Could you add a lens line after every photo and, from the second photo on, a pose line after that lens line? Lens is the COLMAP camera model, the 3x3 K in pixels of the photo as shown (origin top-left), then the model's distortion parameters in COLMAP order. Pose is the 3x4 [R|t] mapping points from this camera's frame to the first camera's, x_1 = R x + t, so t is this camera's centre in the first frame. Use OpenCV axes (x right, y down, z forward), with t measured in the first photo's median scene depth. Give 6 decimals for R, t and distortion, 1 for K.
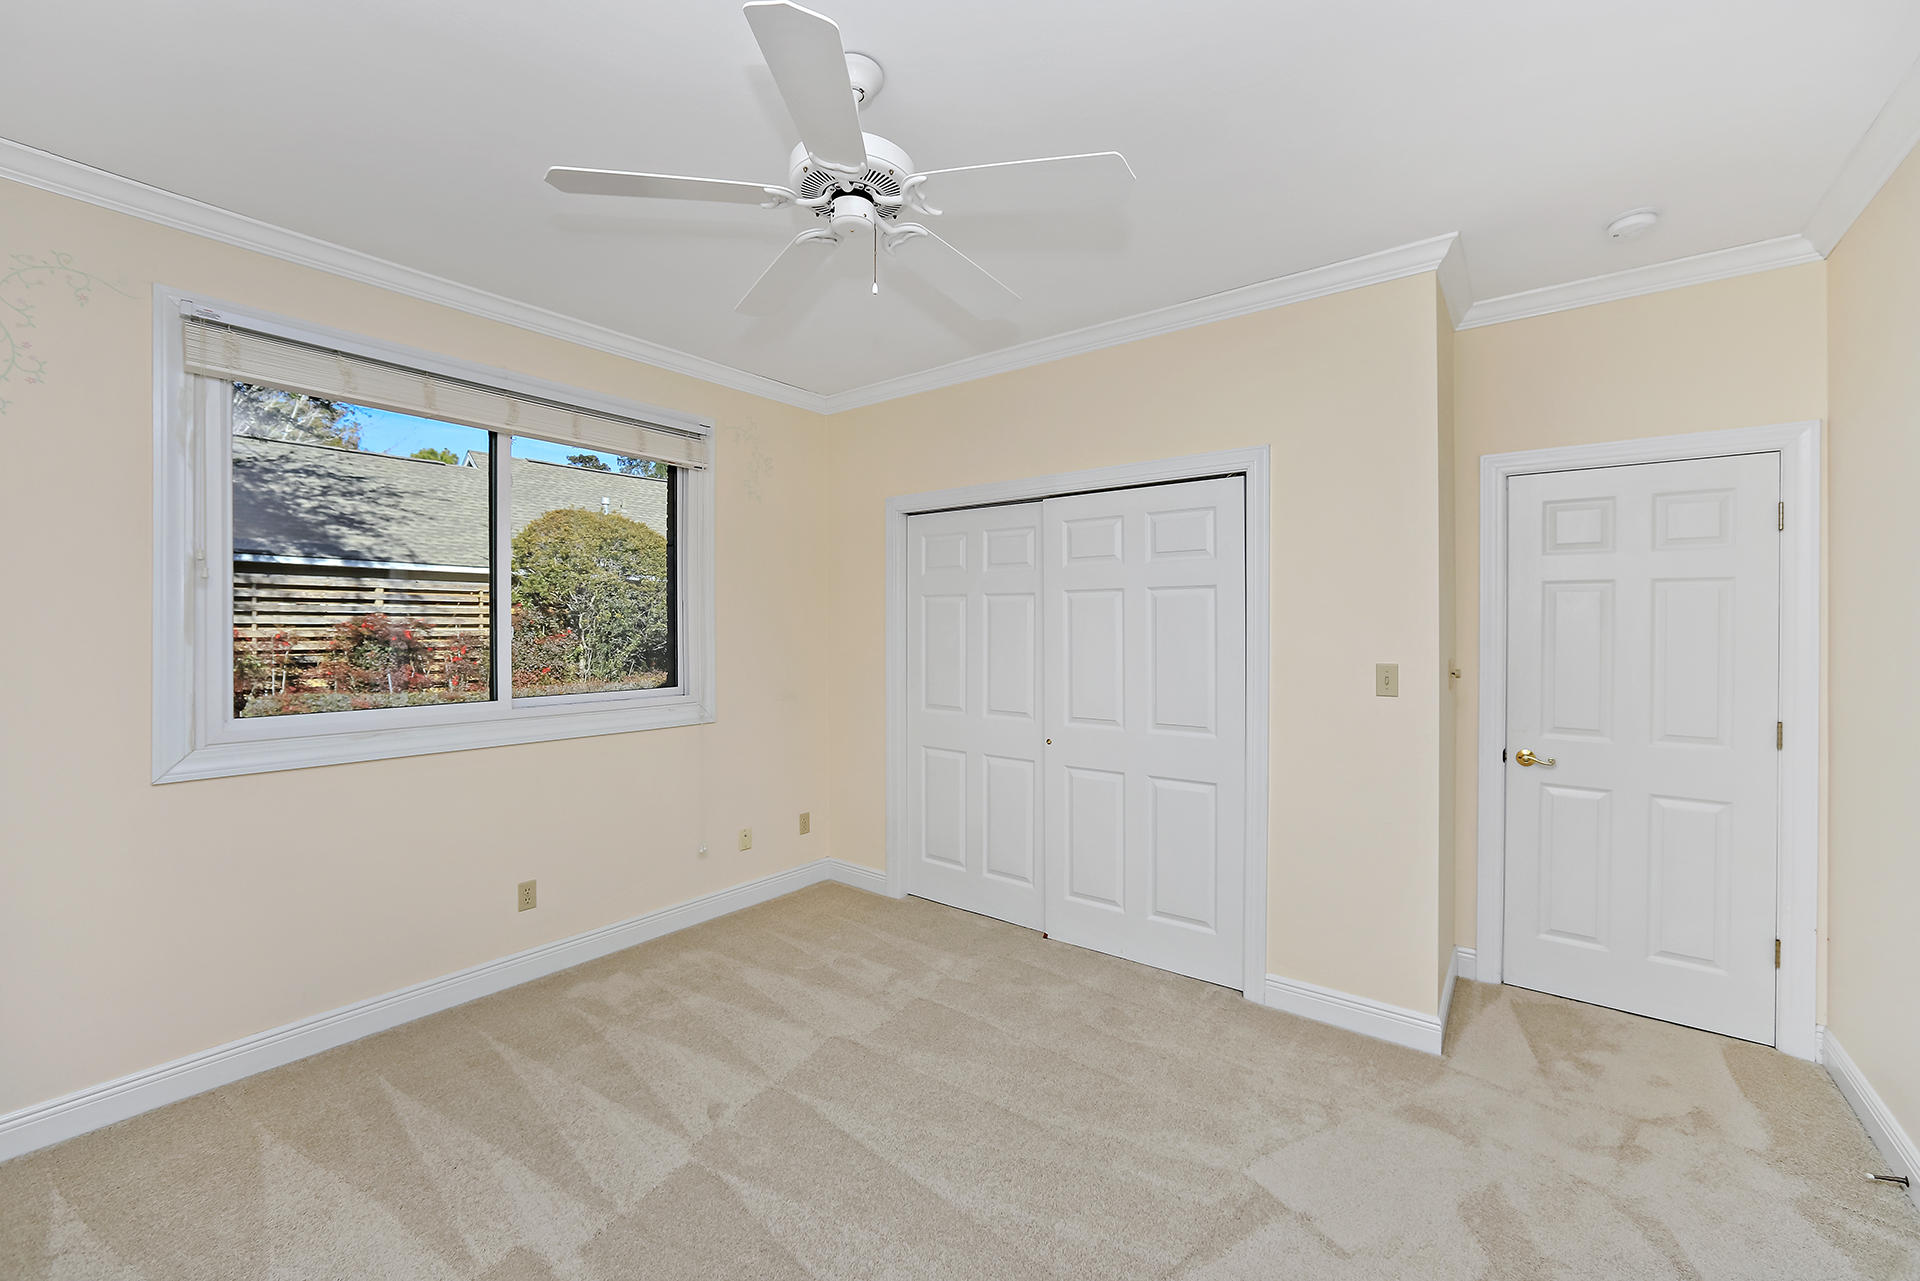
lens RADIAL K [[772.0, 0, 965.9], [0, 772.0, 633.1], [0, 0, 1]] dist [-0.042928, 0.015820]
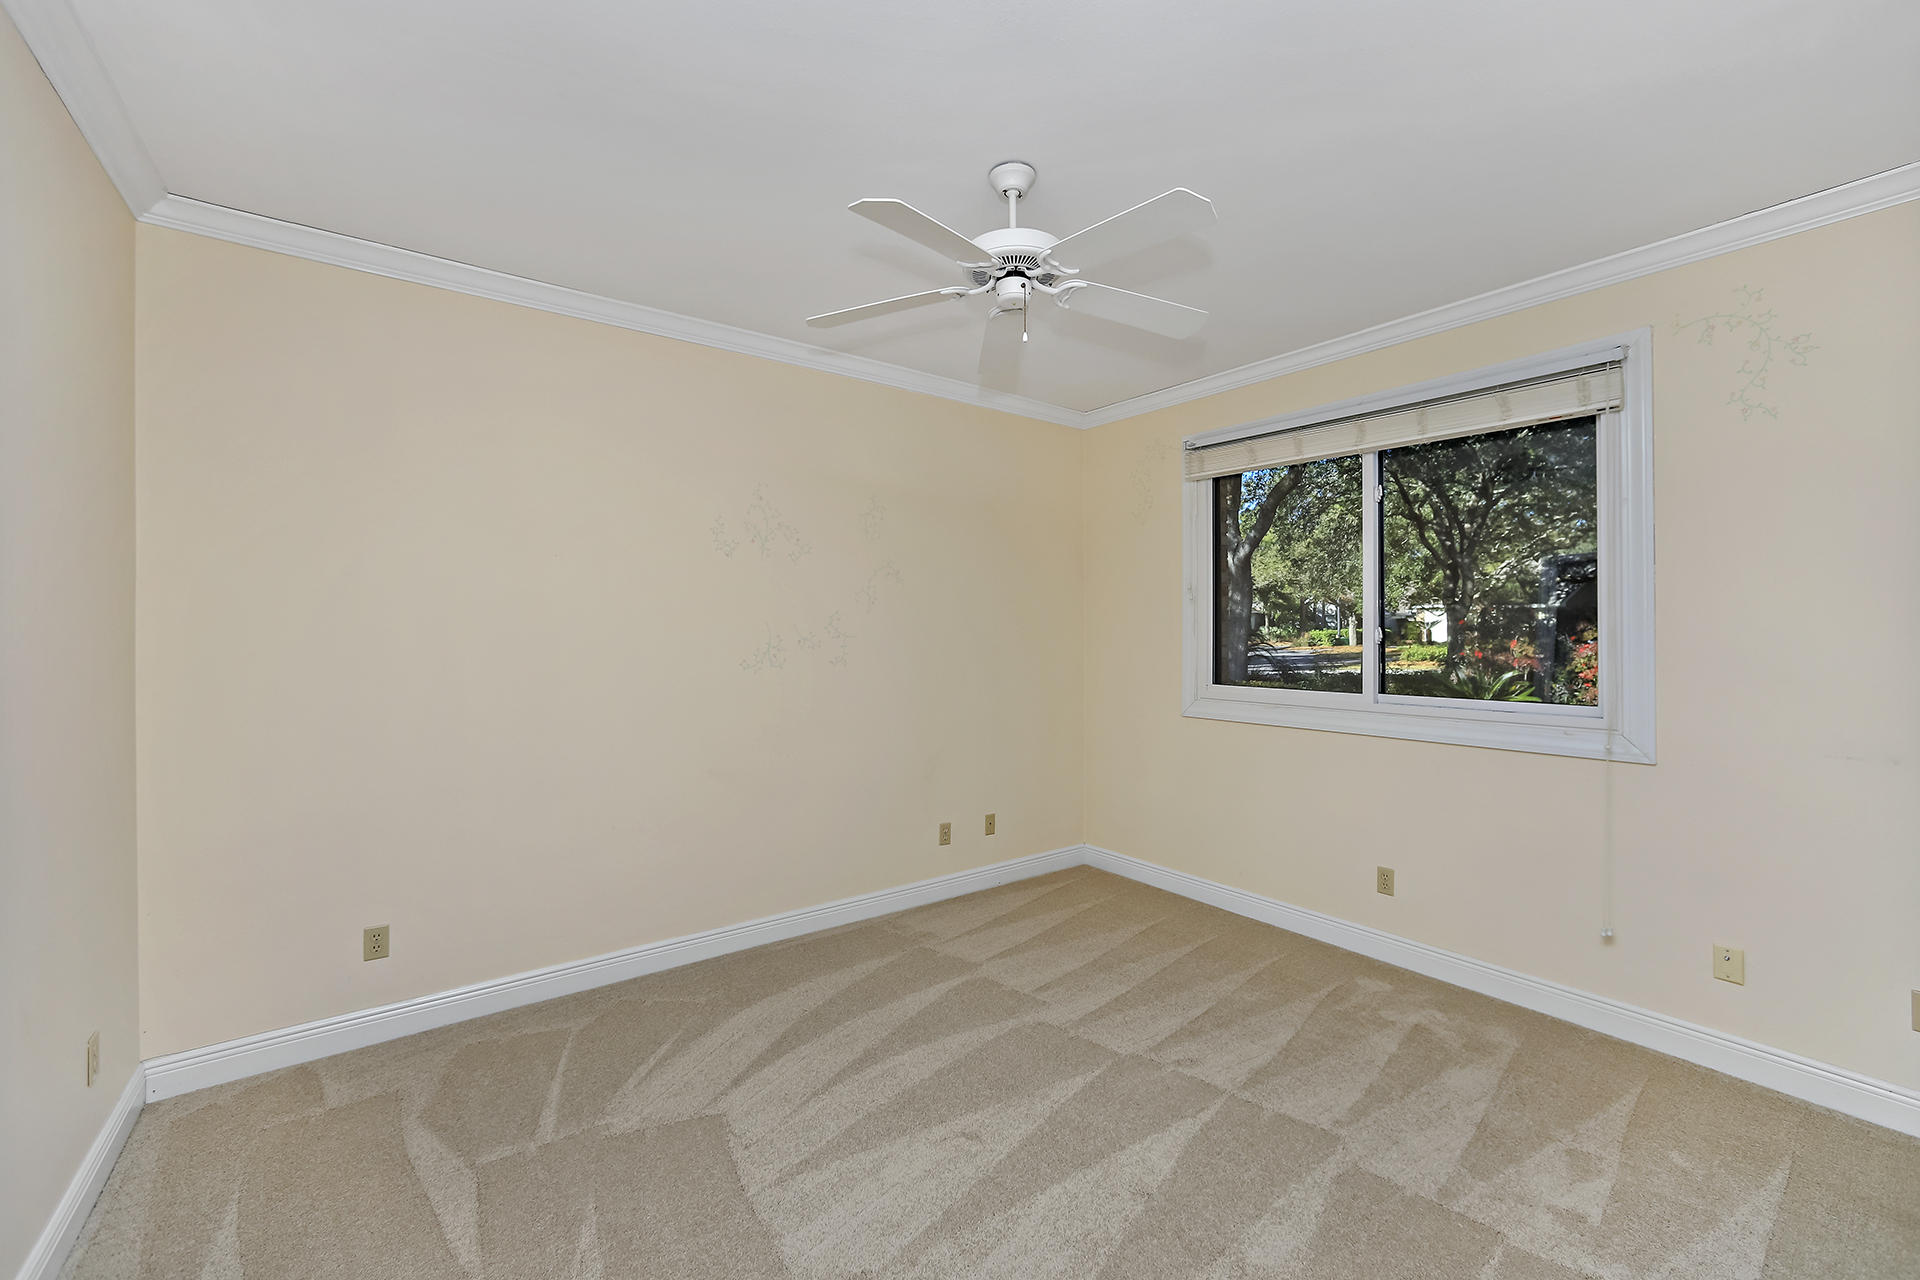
lens RADIAL K [[772.0, 0, 965.9], [0, 772.0, 632.6], [0, 0, 1]] dist [-0.042928, 0.015820]
pose [[-0.270128, 0.005441, -0.962809, 0.692746], [-0.006204, 0.999953, 0.007391, -0.006464], [0.962805, 0.007970, -0.270081, 0.827574]]
